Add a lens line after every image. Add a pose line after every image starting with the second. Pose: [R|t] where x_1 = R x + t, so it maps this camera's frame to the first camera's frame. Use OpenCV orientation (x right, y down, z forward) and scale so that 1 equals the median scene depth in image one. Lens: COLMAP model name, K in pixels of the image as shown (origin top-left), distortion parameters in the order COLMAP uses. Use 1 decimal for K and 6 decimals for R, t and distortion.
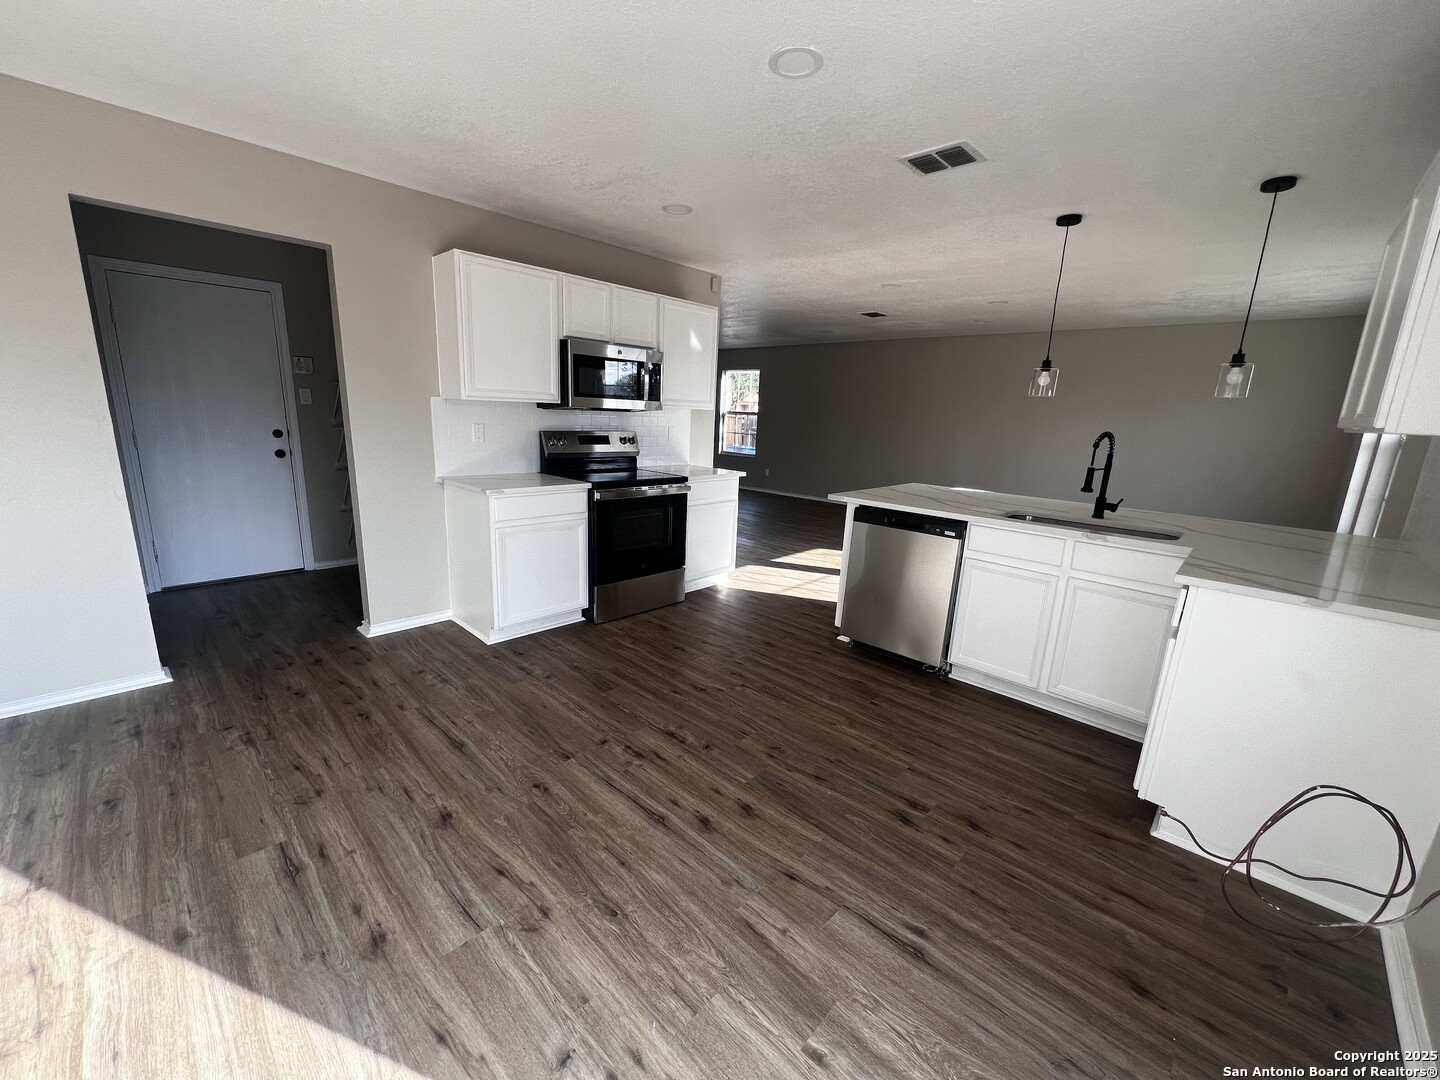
lens RADIAL K [[577.1, 0, 713.2], [0, 577.1, 536.9], [0, 0, 1]] dist [-0.001741, 0.000727]
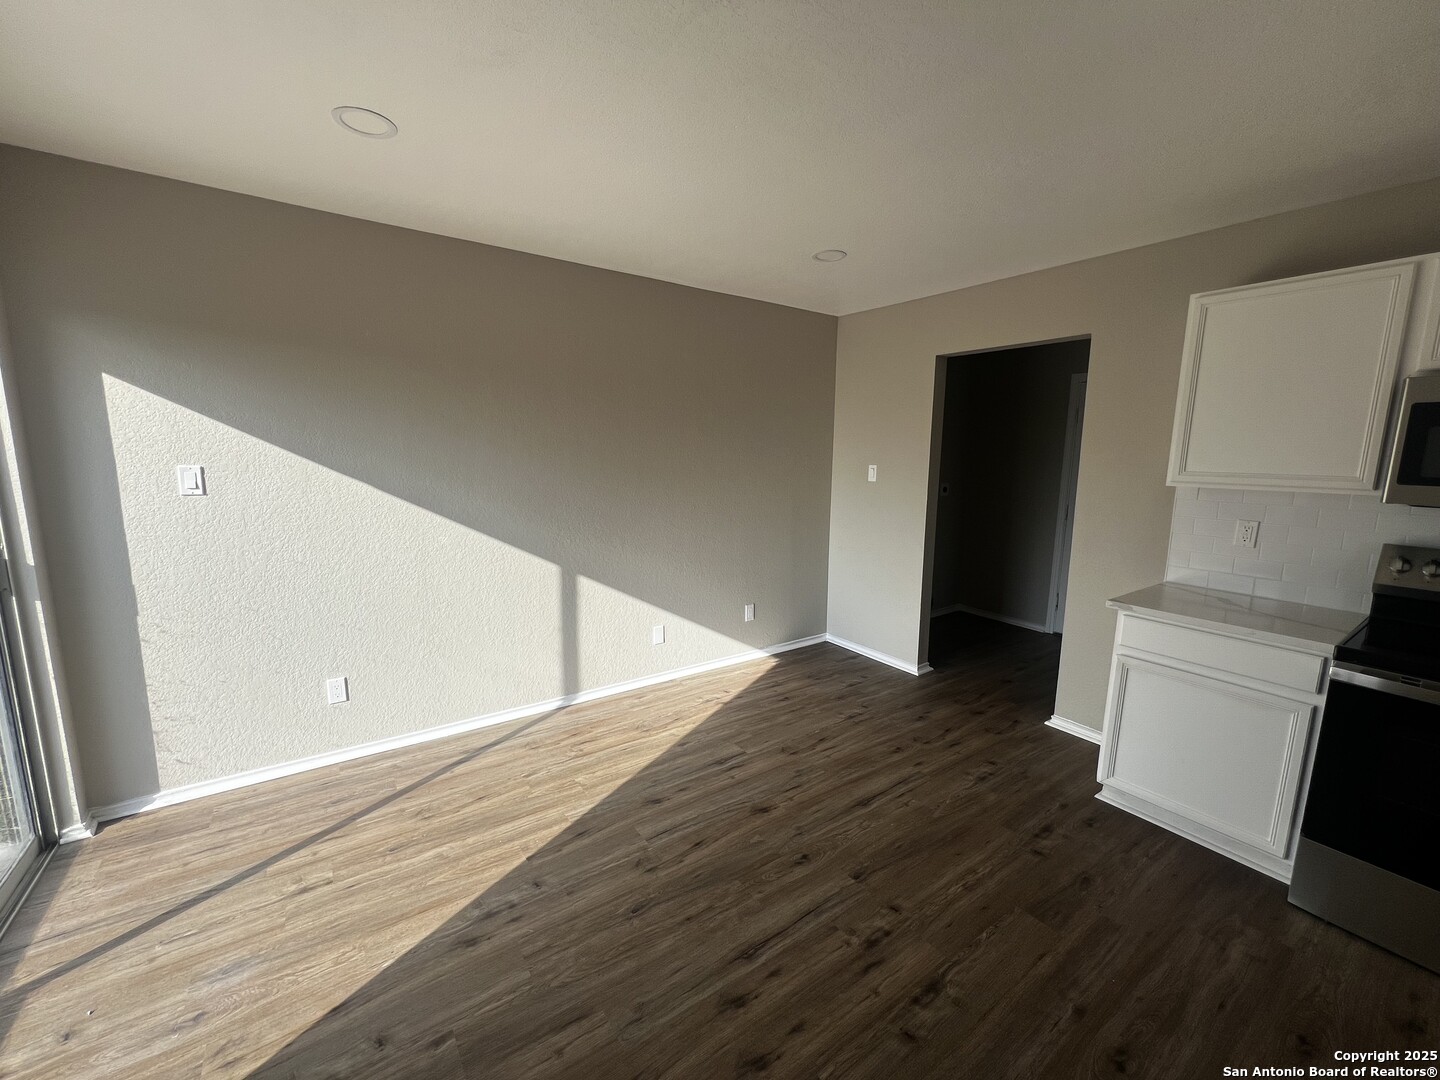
lens RADIAL K [[577.1, 0, 719.9], [0, 577.1, 539.8], [0, 0, 1]] dist [-0.001741, 0.000727]
pose [[-0.181964, 0.108039, -0.977352, 0.701443], [-0.230847, 0.961473, 0.149263, -0.239239], [0.955824, 0.252779, -0.150013, 0.926701]]
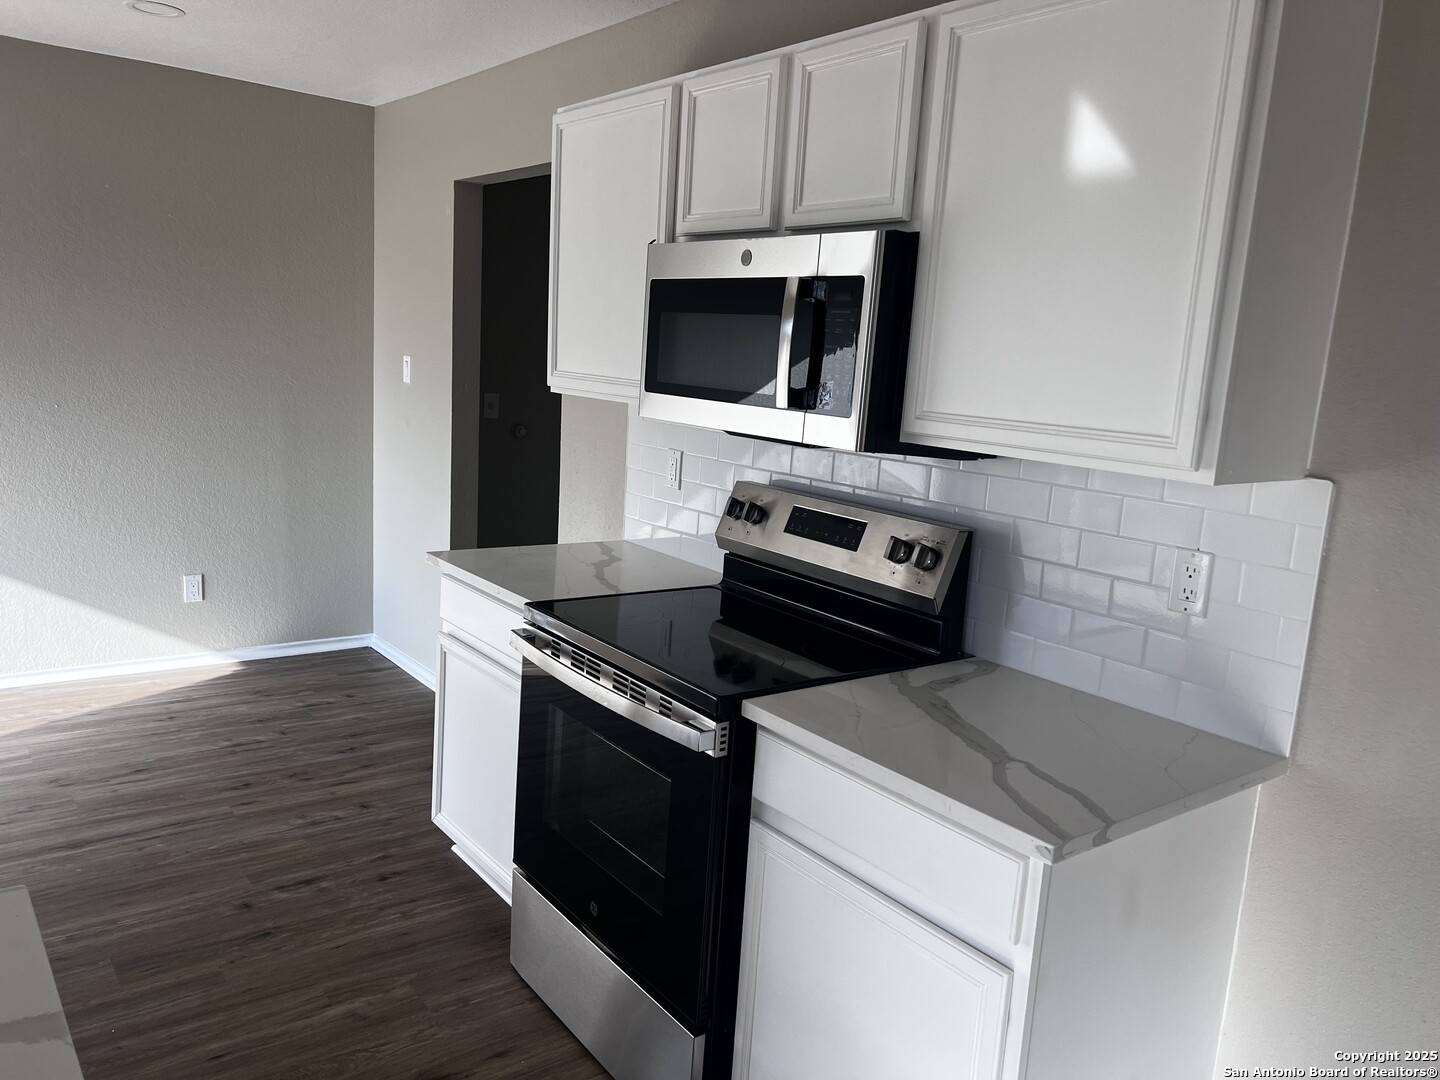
lens RADIAL K [[1092.7, 0, 721.0], [0, 1092.7, 544.4], [0, 0, 1]] dist [0.046745, -0.001304]
pose [[-0.147334, 0.124010, -0.981282, 0.867093], [-0.280245, 0.946219, 0.161656, -0.507787], [0.948554, 0.298817, -0.104657, 2.108784]]
